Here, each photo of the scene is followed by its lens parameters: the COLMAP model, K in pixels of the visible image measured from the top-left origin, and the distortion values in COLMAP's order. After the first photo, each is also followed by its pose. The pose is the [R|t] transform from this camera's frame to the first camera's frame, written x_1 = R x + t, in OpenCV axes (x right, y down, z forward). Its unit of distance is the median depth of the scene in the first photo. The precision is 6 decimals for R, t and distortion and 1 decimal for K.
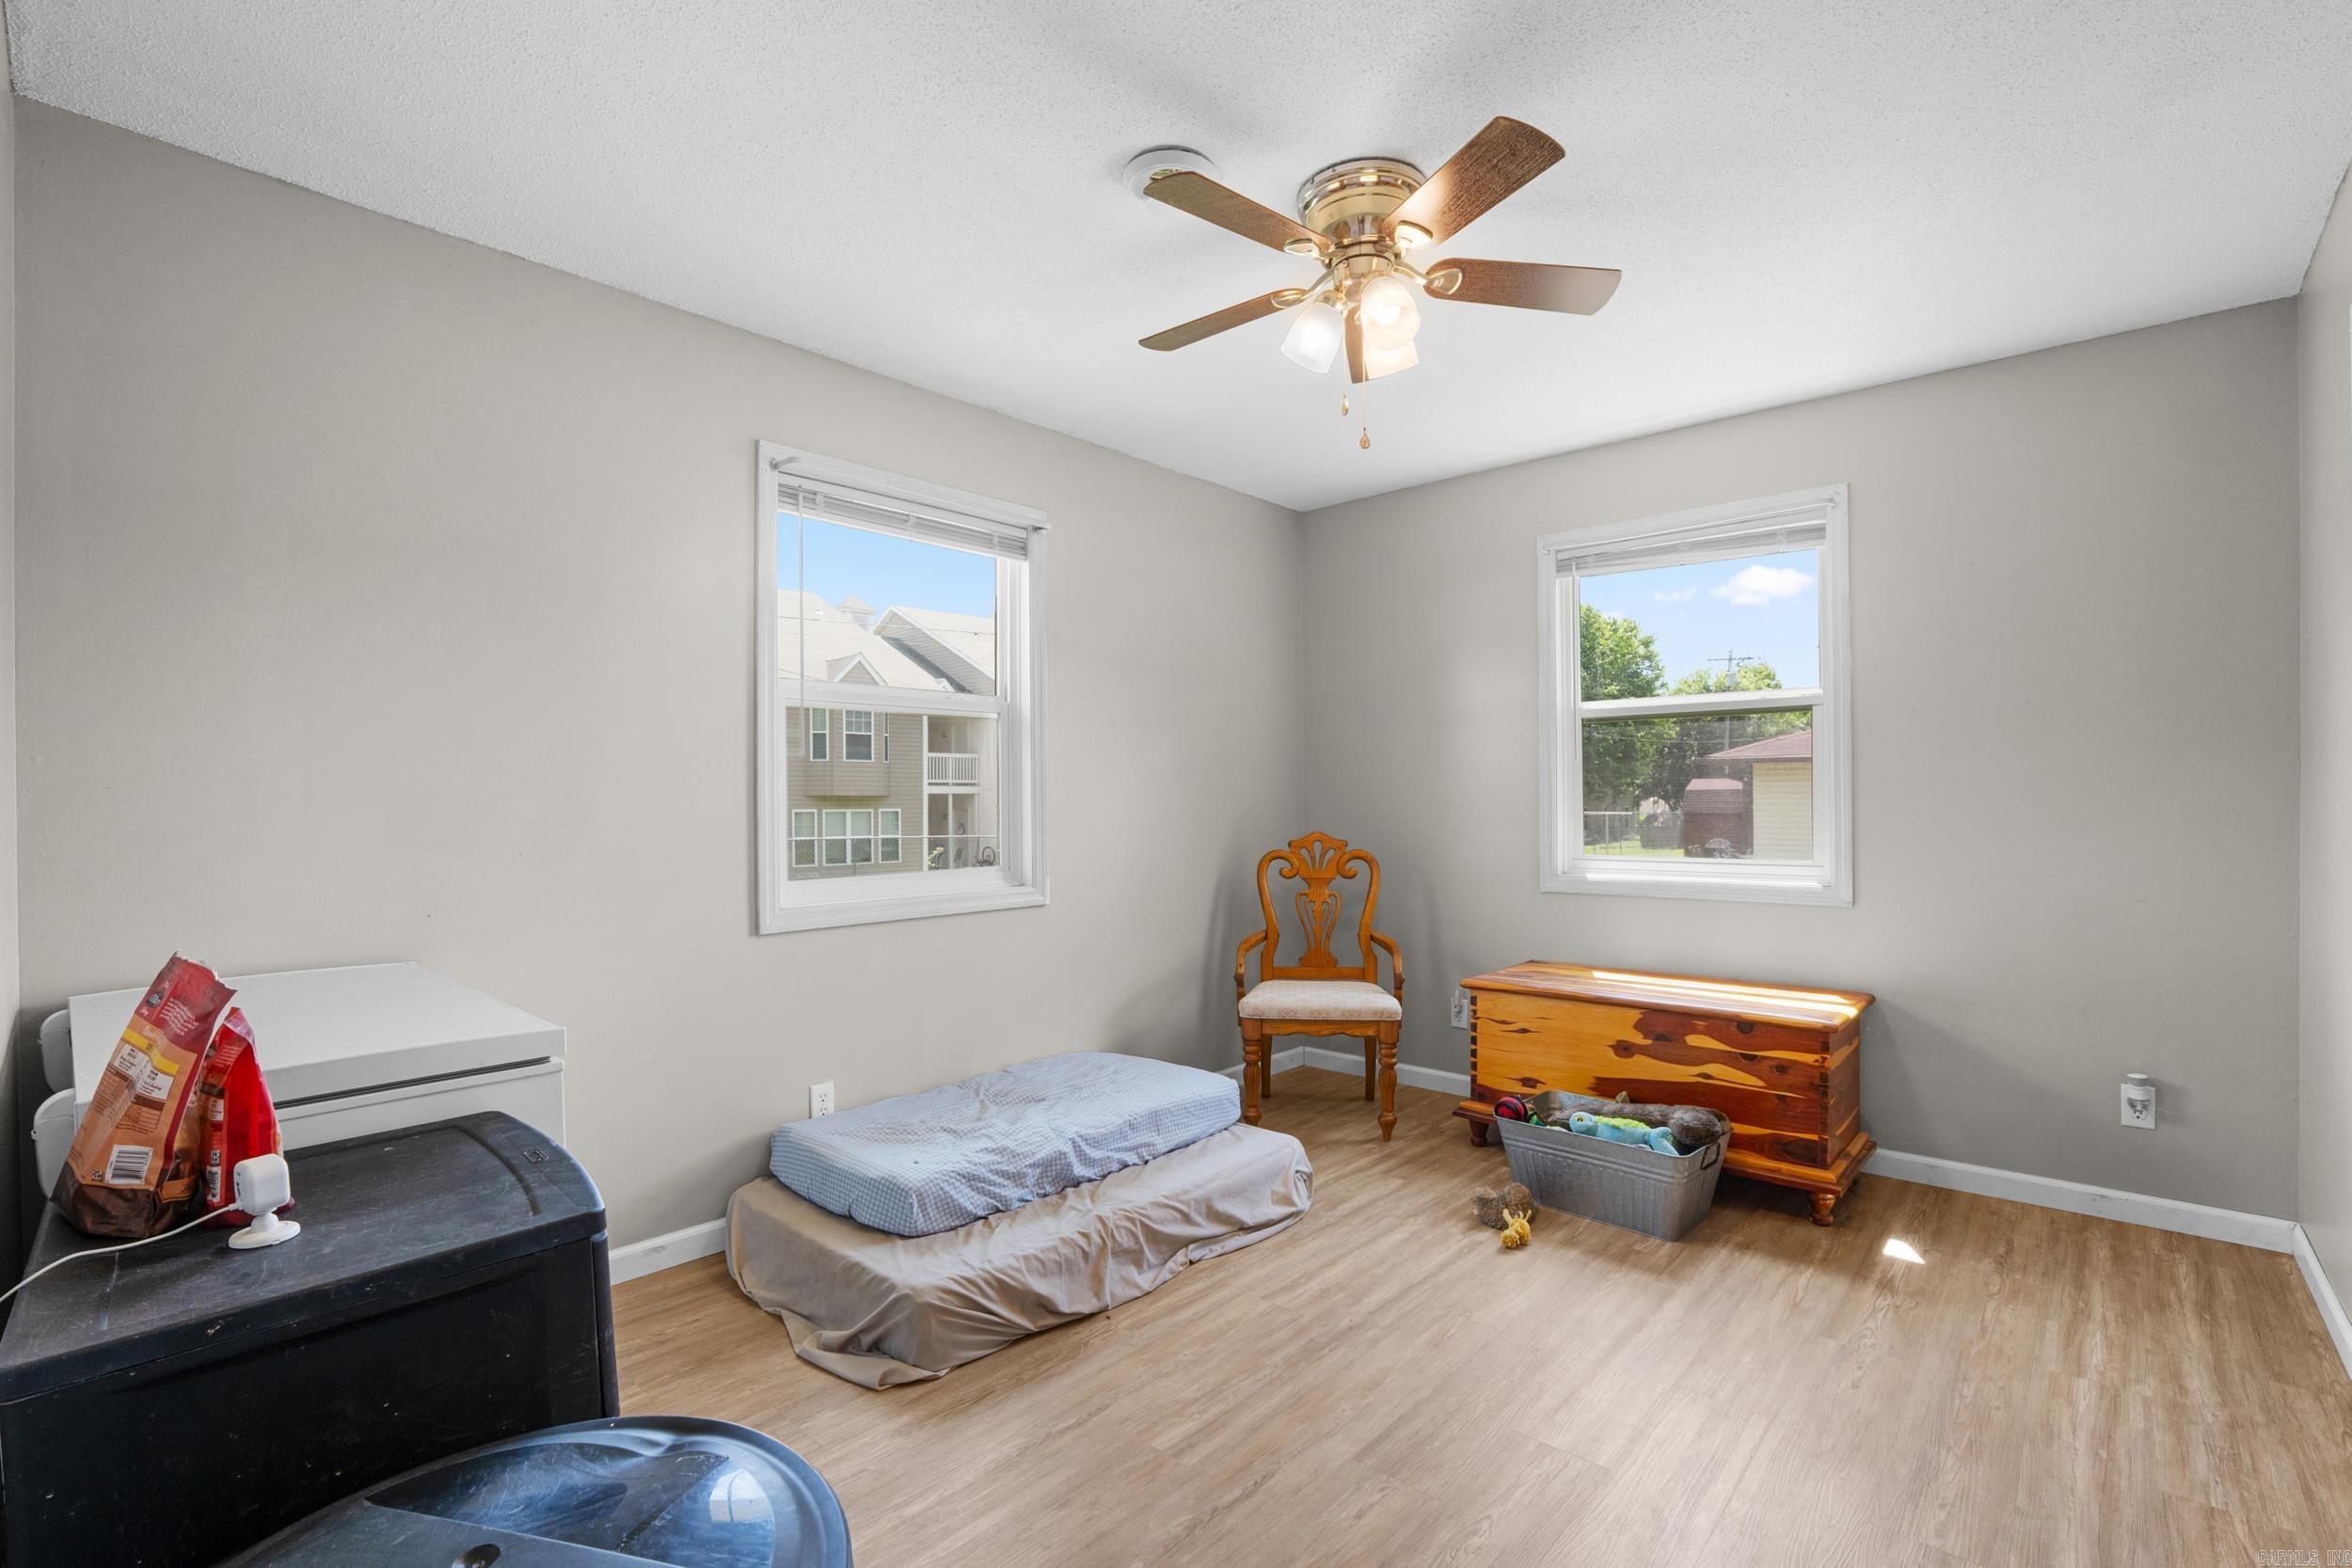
lens RADIAL K [[1045.2, 0, 1173.6], [0, 1045.2, 797.0], [0, 0, 1]] dist [-0.004466, 0.000023]
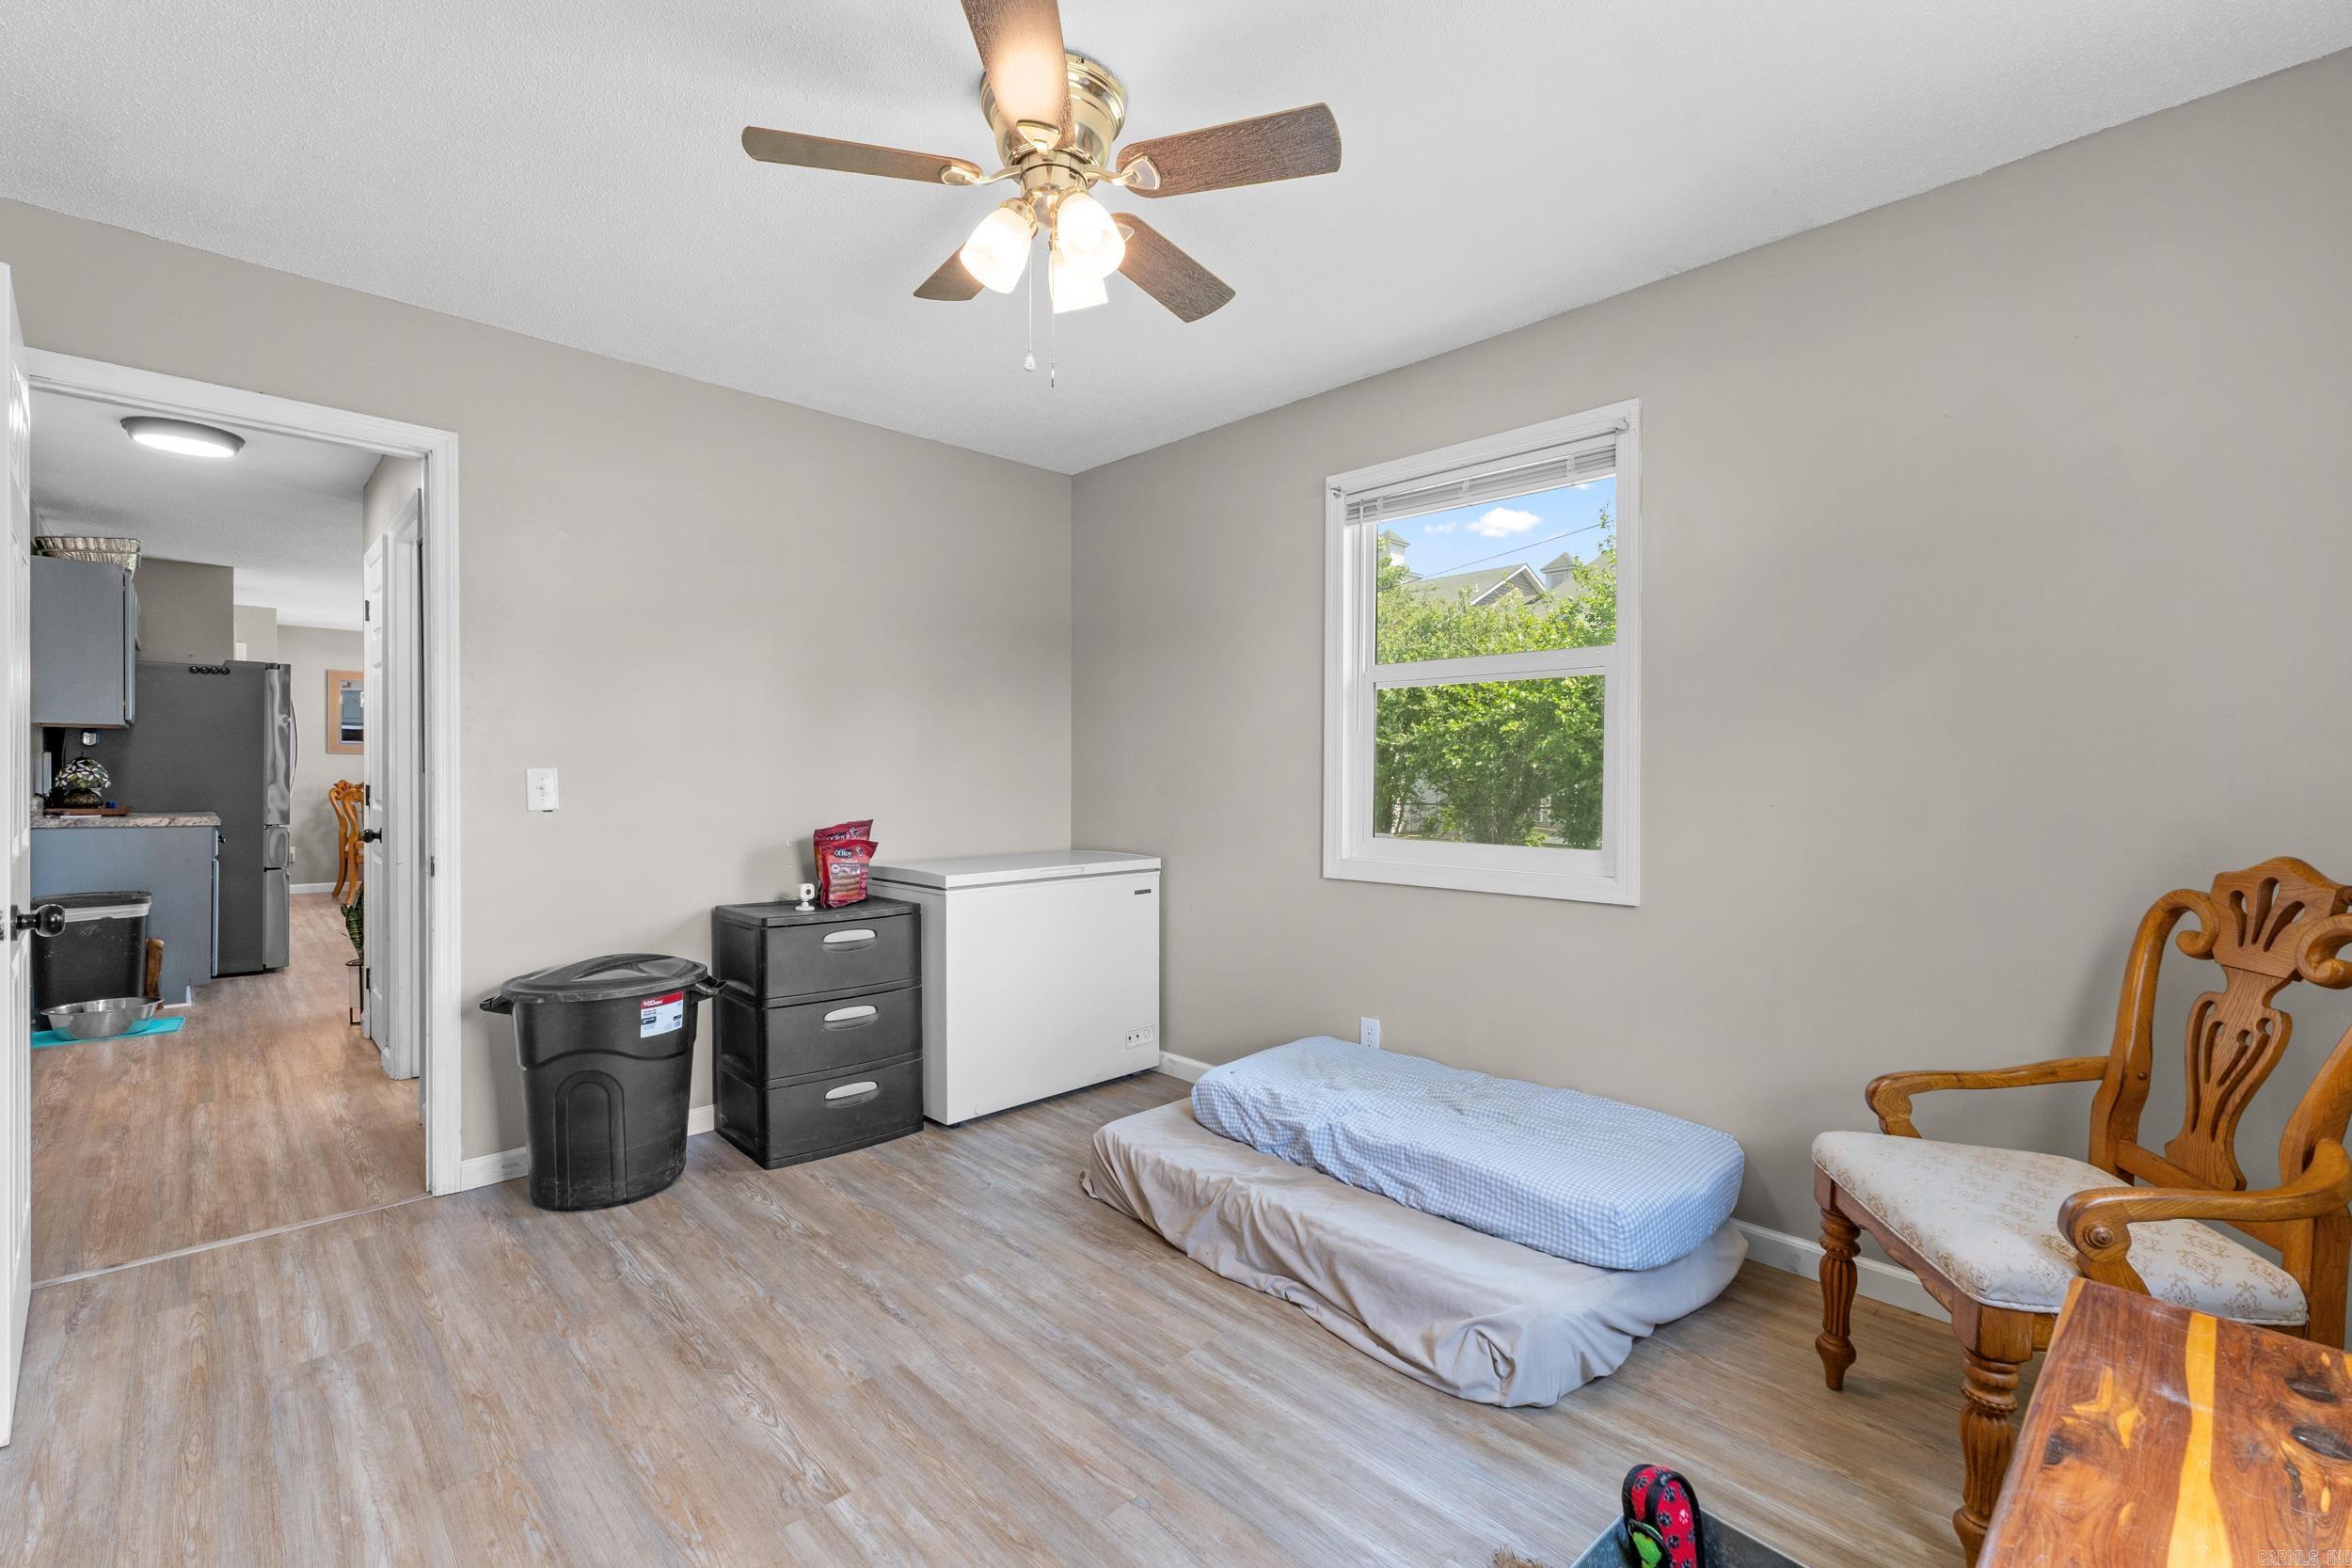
lens RADIAL K [[992.1, 0, 1173.3], [0, 992.1, 768.3], [0, 0, 1]] dist [0.002390, 0.000087]
pose [[-0.040943, 0.001168, -0.999161, 0.842898], [-0.010228, 0.999946, 0.001588, 0.003402], [0.999109, 0.010285, -0.040929, 0.930053]]
